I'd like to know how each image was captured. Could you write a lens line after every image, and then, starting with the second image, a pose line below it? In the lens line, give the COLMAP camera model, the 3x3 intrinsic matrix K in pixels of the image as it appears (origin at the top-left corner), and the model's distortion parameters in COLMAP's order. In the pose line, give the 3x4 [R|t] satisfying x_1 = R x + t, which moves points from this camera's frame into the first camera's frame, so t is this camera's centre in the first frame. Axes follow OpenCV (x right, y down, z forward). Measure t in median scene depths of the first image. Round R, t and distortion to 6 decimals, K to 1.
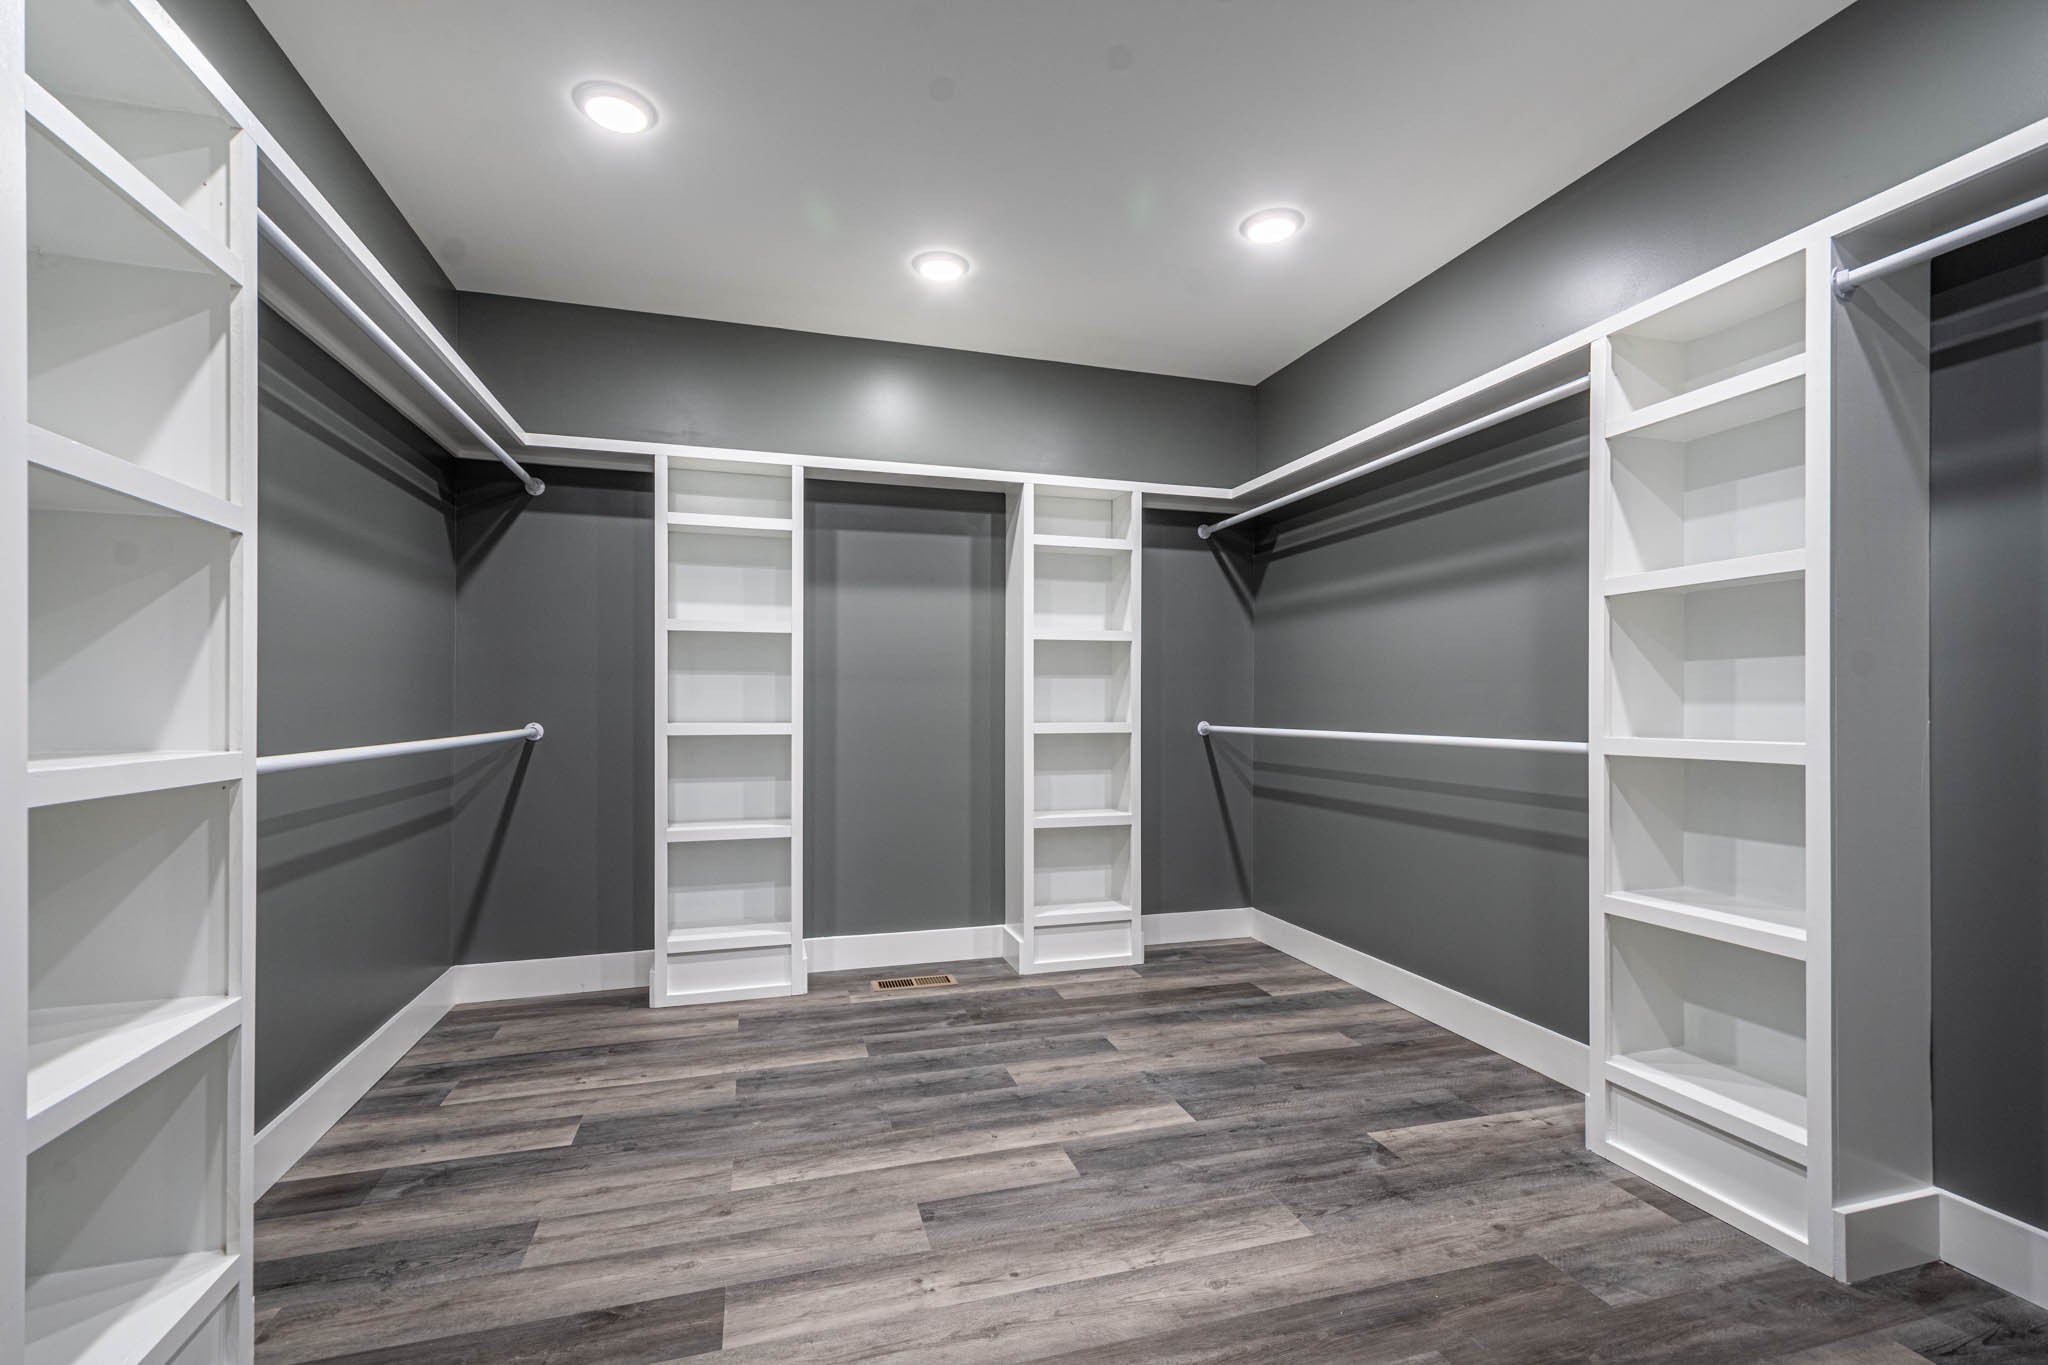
lens RADIAL K [[892.7, 0, 1035.3], [0, 892.7, 691.3], [0, 0, 1]] dist [0.022537, 0.000022]
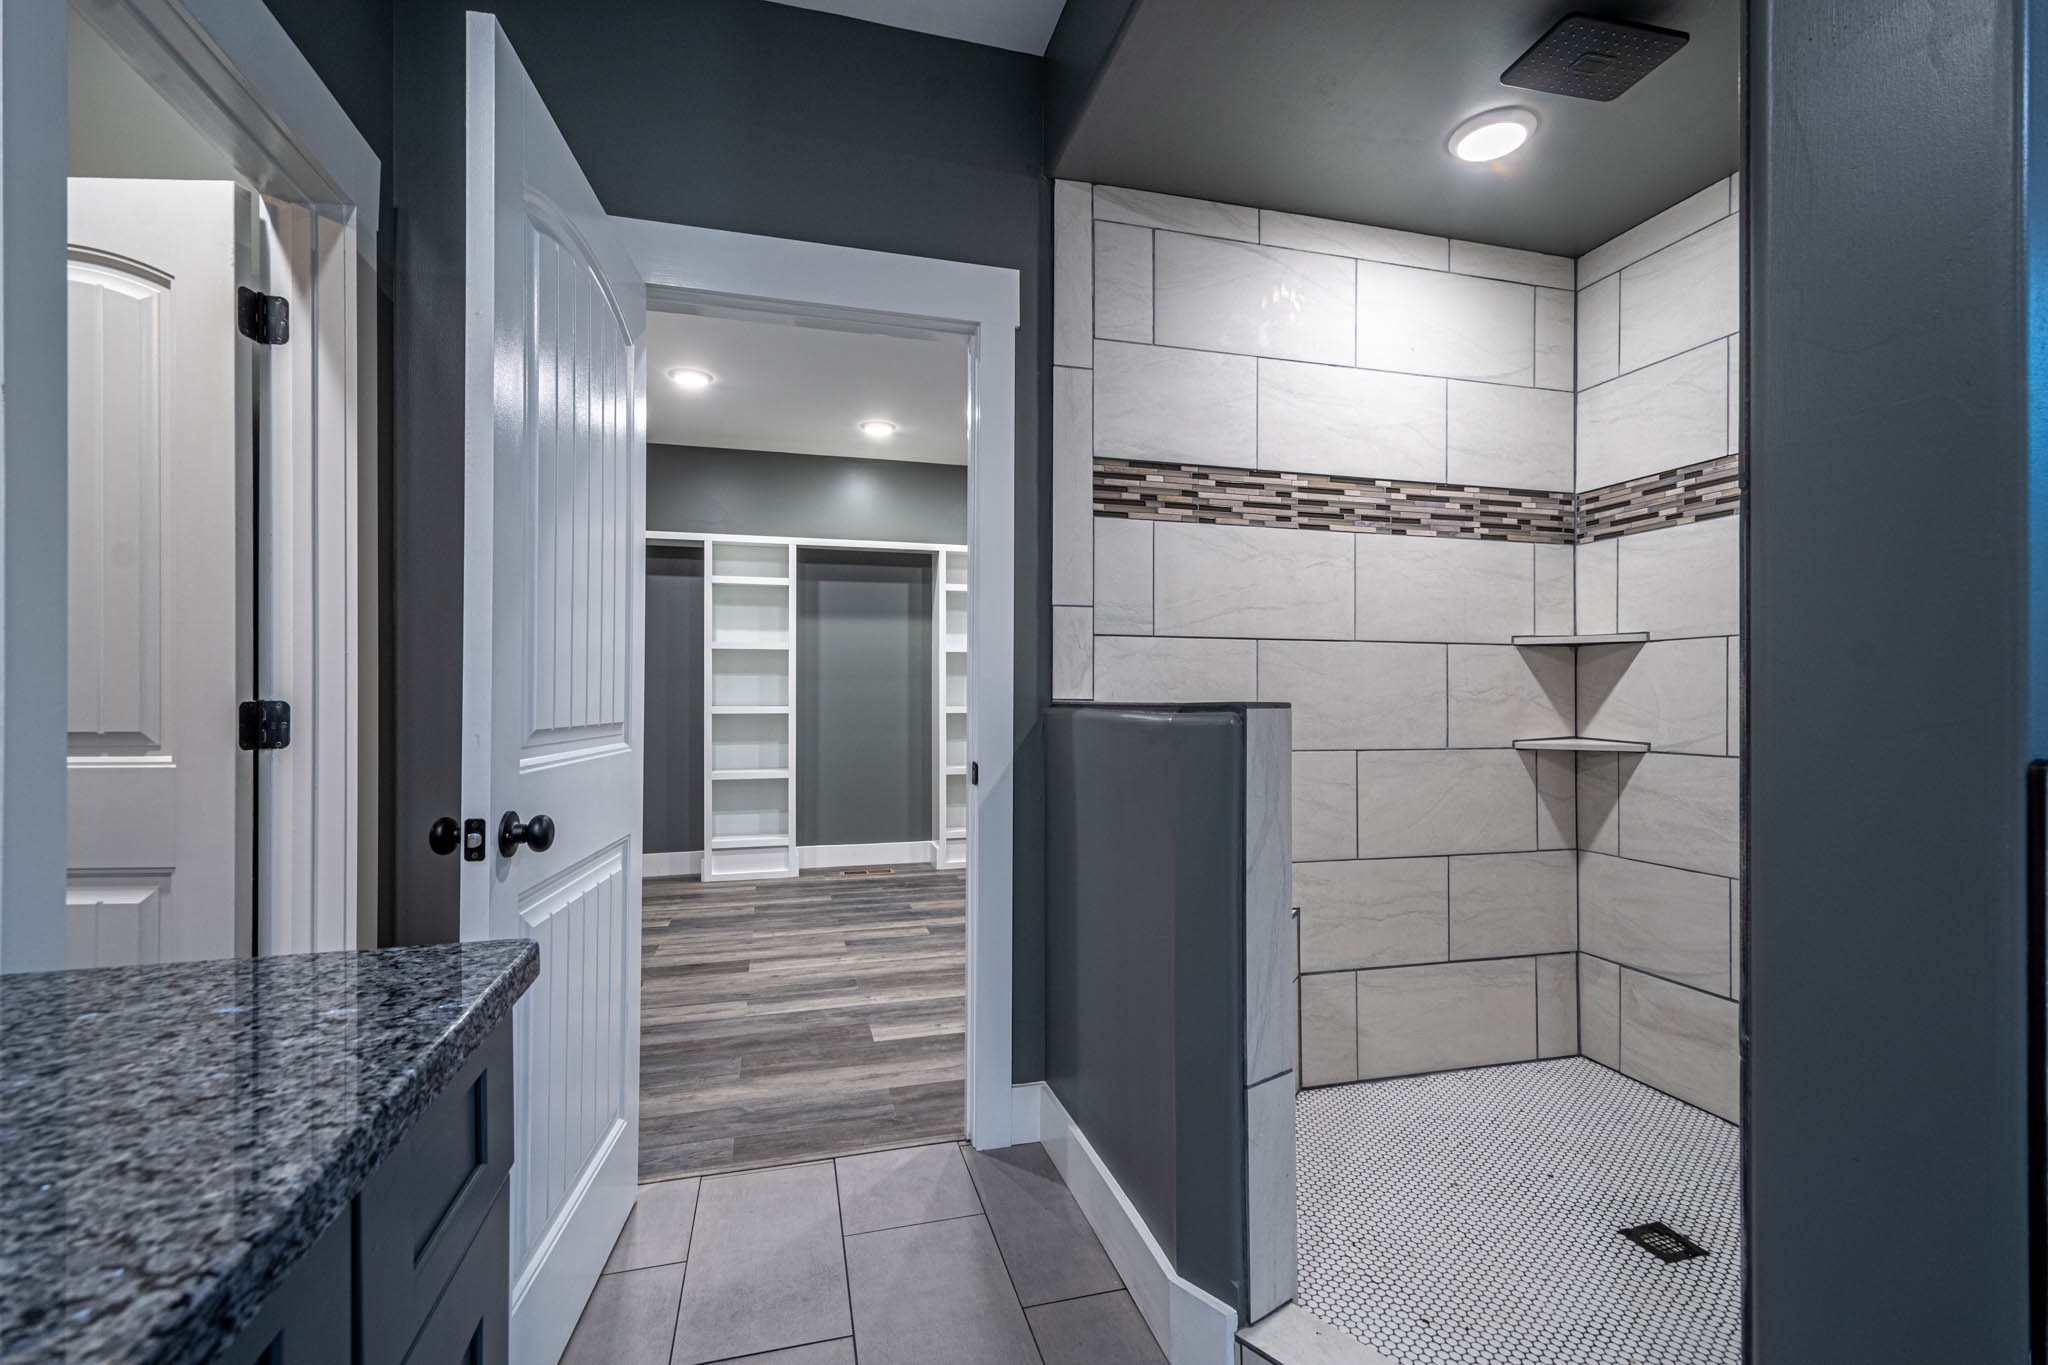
lens RADIAL K [[892.7, 0, 1016.3], [0, 892.7, 680.3], [0, 0, 1]] dist [0.022537, 0.000022]
pose [[0.999317, -0.003041, -0.036838, 0.185756], [0.002650, 0.999940, -0.010660, 0.007454], [0.036869, 0.010555, 0.999264, -0.558672]]
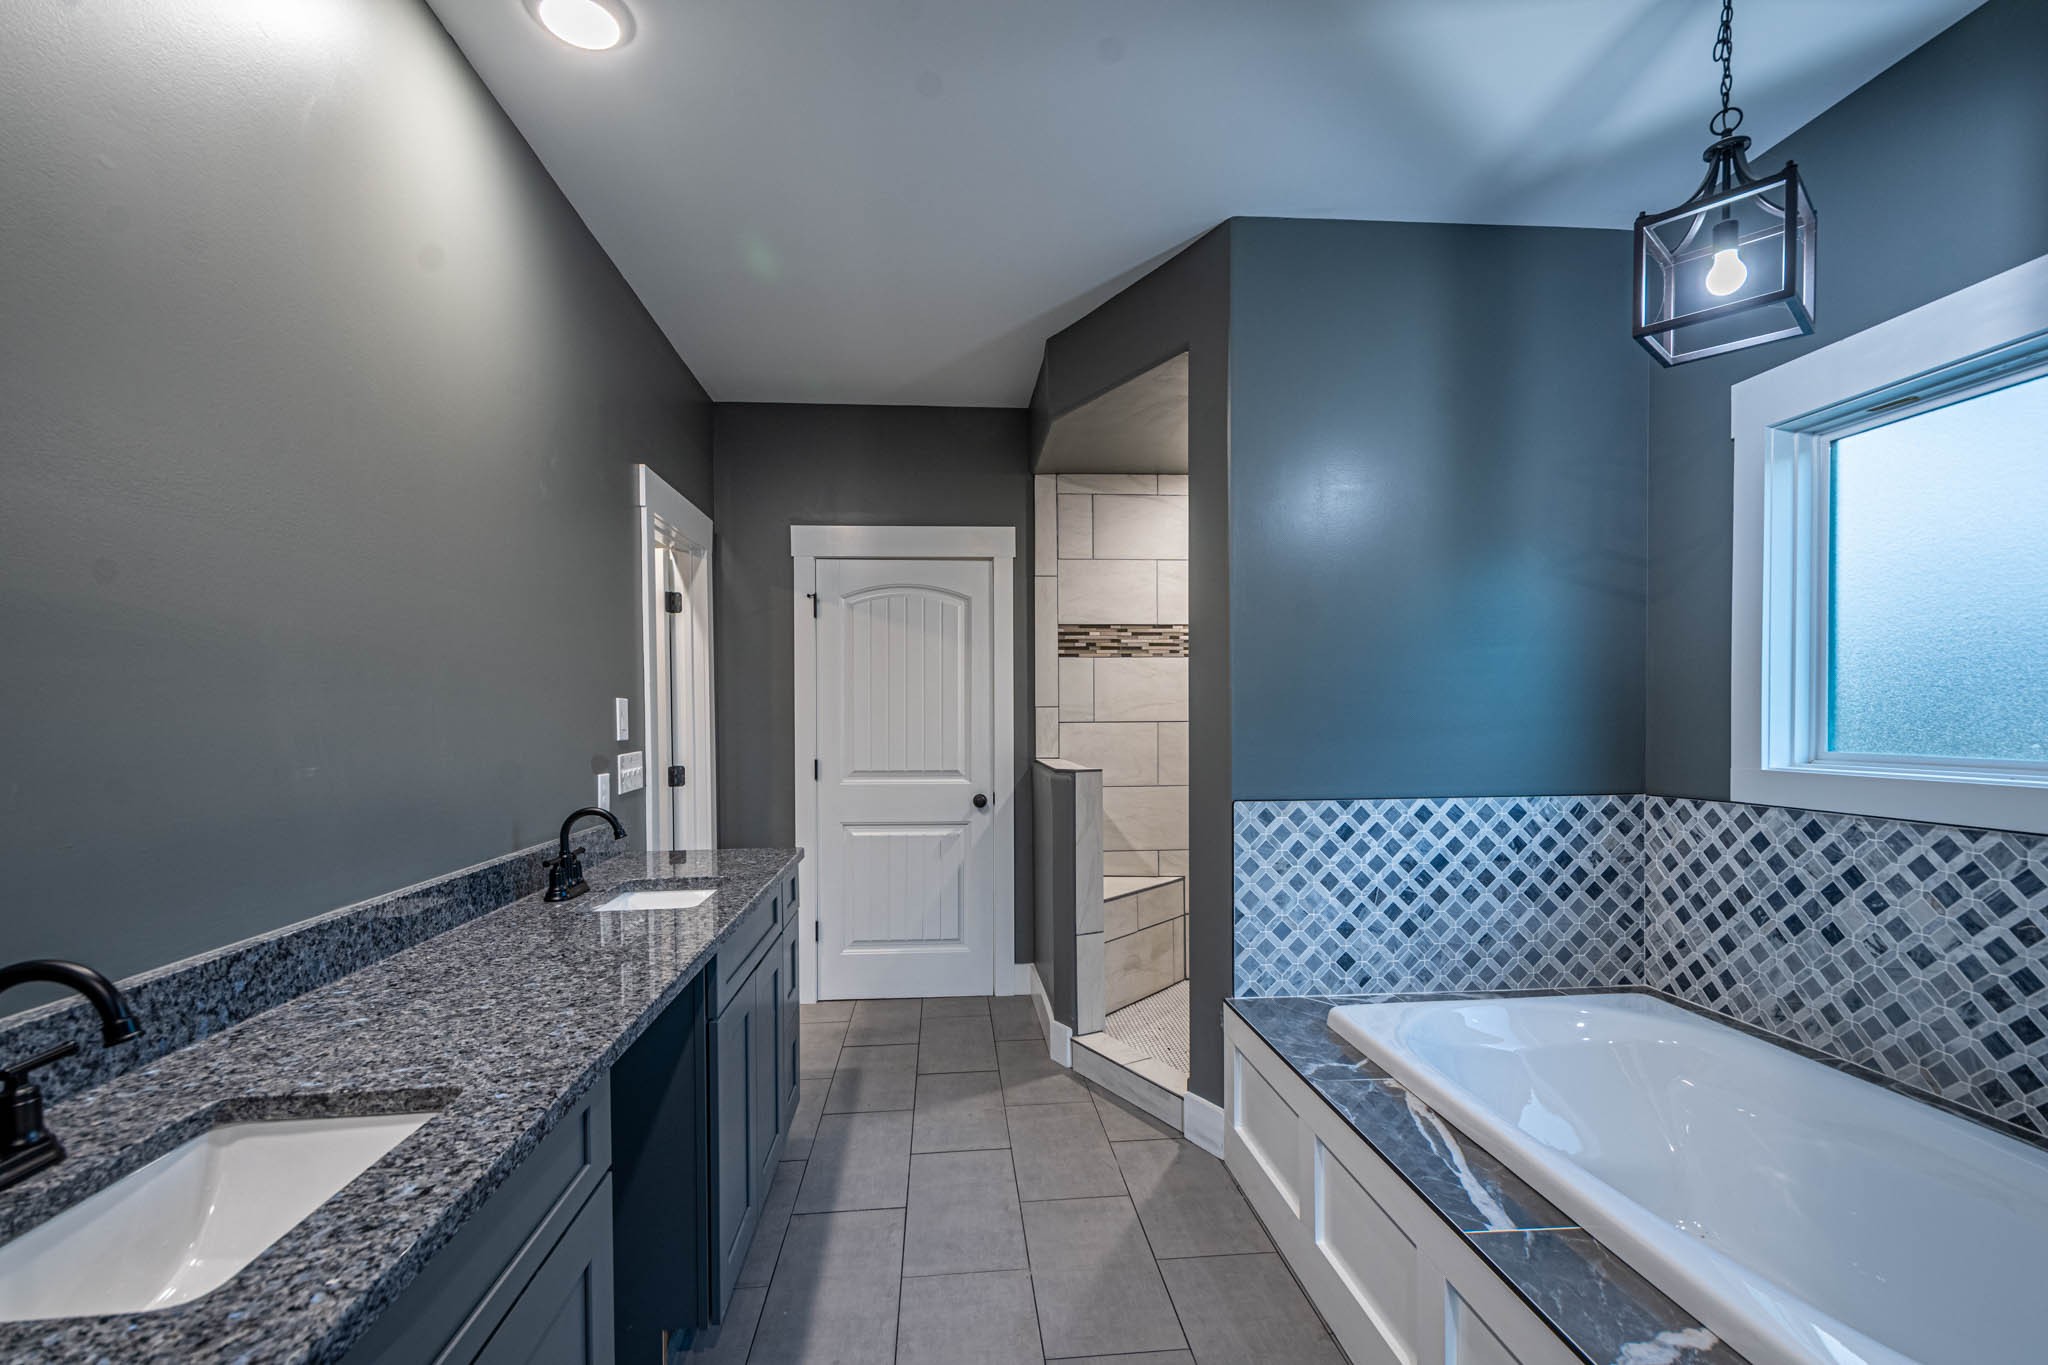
lens RADIAL K [[892.7, 0, 1022.7], [0, 892.7, 704.4], [0, 0, 1]] dist [0.022537, 0.000022]
pose [[0.979786, -0.012301, -0.199670, 0.769620], [0.011584, 0.999922, -0.004761, -0.146681], [0.199713, 0.002352, 0.979852, -1.919614]]
